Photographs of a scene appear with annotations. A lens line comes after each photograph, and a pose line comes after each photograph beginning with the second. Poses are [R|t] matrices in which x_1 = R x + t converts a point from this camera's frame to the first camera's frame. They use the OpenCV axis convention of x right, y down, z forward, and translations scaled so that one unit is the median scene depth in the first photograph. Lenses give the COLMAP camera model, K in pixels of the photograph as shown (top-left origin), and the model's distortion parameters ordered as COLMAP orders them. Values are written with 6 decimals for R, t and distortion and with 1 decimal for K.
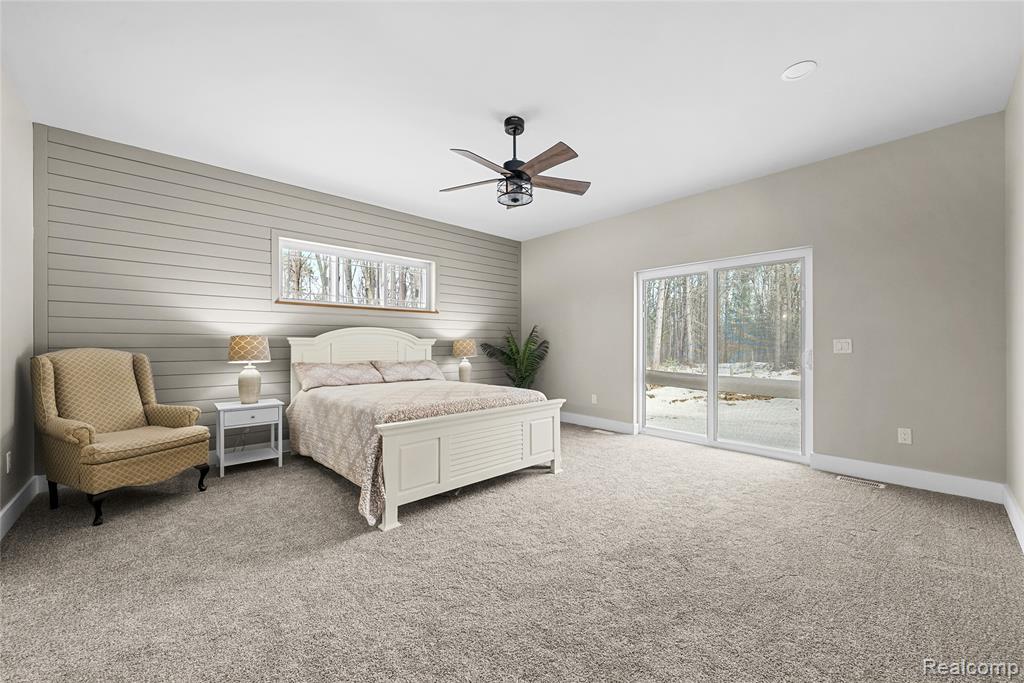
lens RADIAL K [[390.7, 0, 509.6], [0, 390.7, 344.6], [0, 0, 1]] dist [-0.001202, 0.000159]
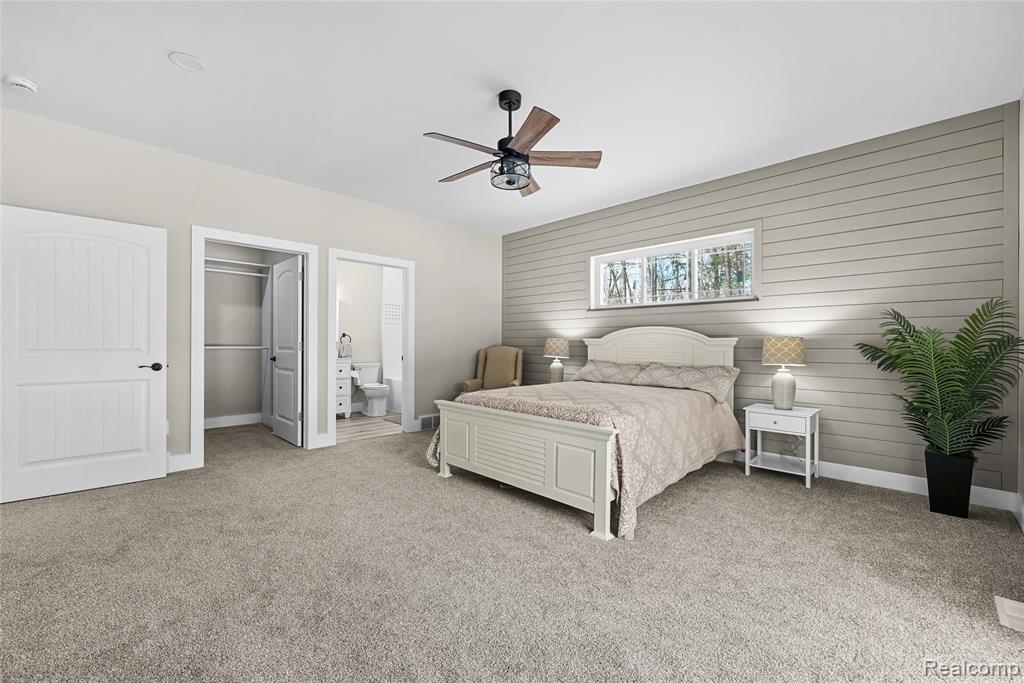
lens RADIAL K [[409.6, 0, 503.4], [0, 409.6, 342.1], [0, 0, 1]] dist [-0.010748, -0.000114]
pose [[0.036769, -0.006960, -0.999300, 0.682905], [-0.006033, 0.999956, -0.007187, 0.002302], [0.999306, 0.006293, 0.036726, 0.684335]]
